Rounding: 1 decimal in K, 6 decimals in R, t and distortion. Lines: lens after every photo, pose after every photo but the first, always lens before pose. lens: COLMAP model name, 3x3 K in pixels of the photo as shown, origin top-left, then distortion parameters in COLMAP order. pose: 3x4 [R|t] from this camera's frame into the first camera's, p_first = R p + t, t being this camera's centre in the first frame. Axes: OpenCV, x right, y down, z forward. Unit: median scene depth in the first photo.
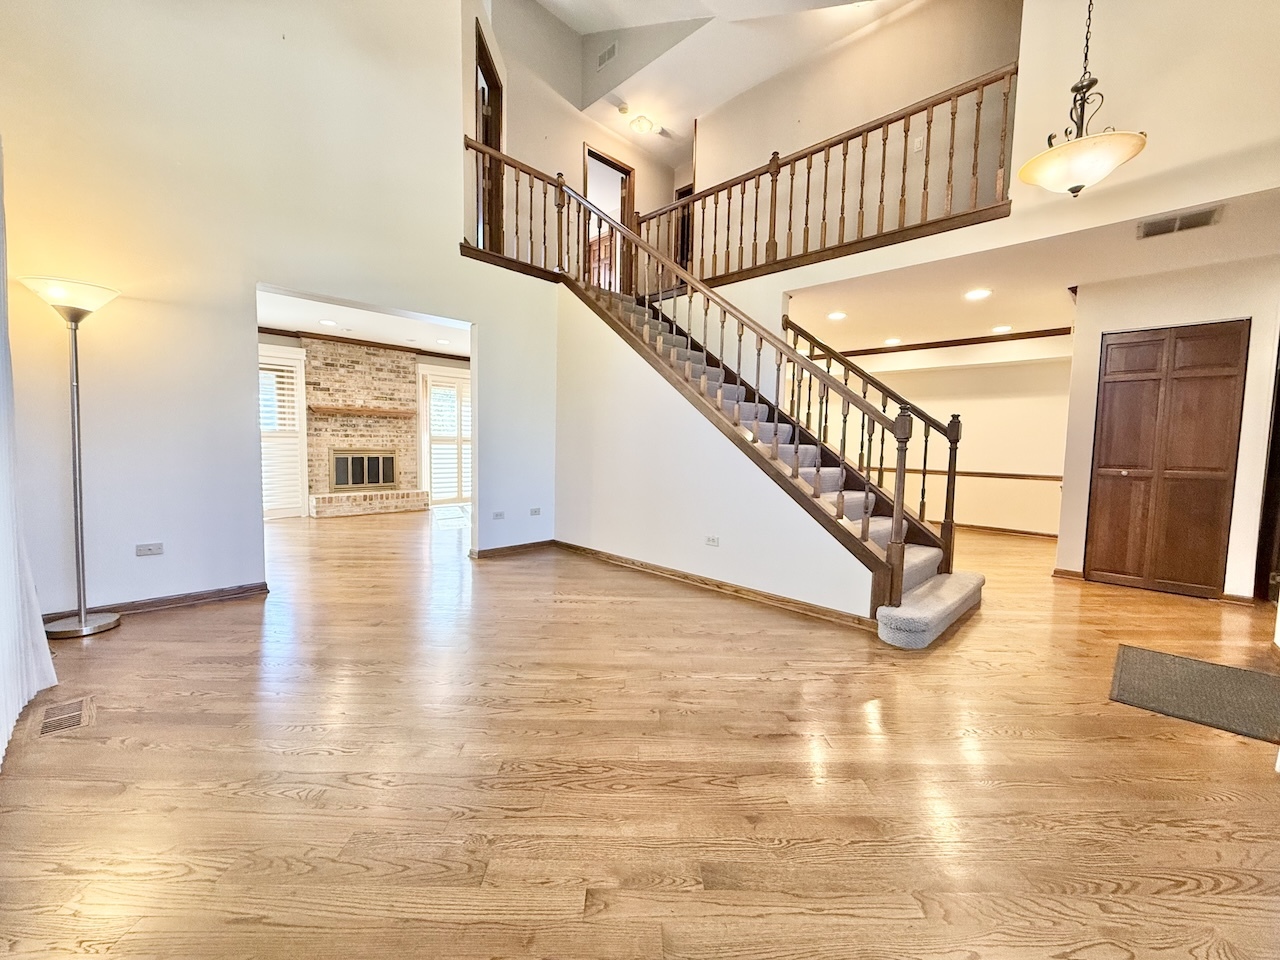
lens RADIAL K [[512.6, 0, 636.3], [0, 512.6, 479.5], [0, 0, 1]] dist [0.001523, -0.000305]
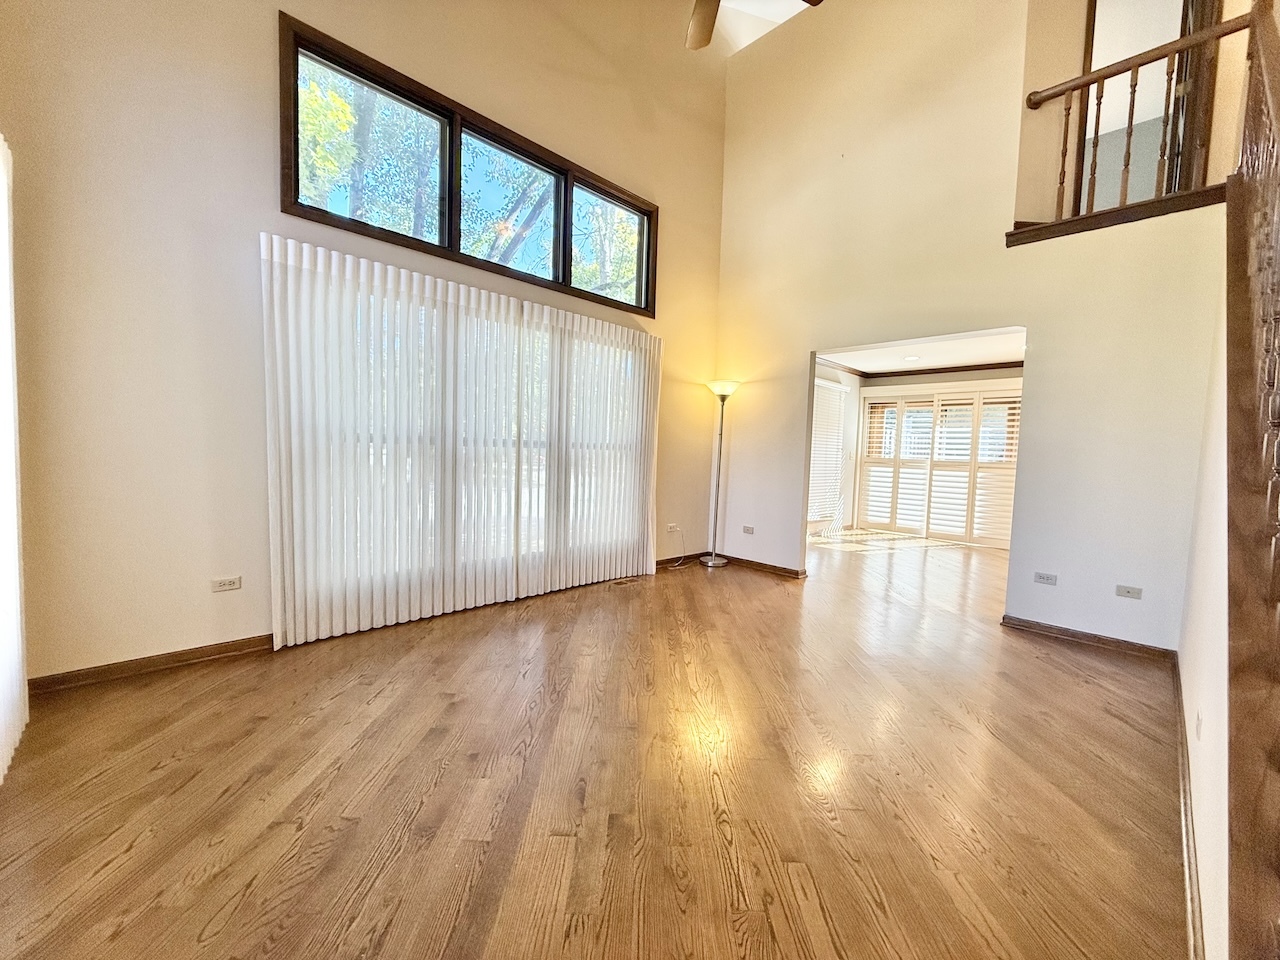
lens RADIAL K [[512.6, 0, 639.9], [0, 512.6, 483.3], [0, 0, 1]] dist [0.001523, -0.000305]
pose [[-0.028279, 0.048059, -0.998444, 0.672401], [-0.106374, 0.993027, 0.050811, -0.056848], [0.993924, 0.107645, -0.022970, 0.629051]]
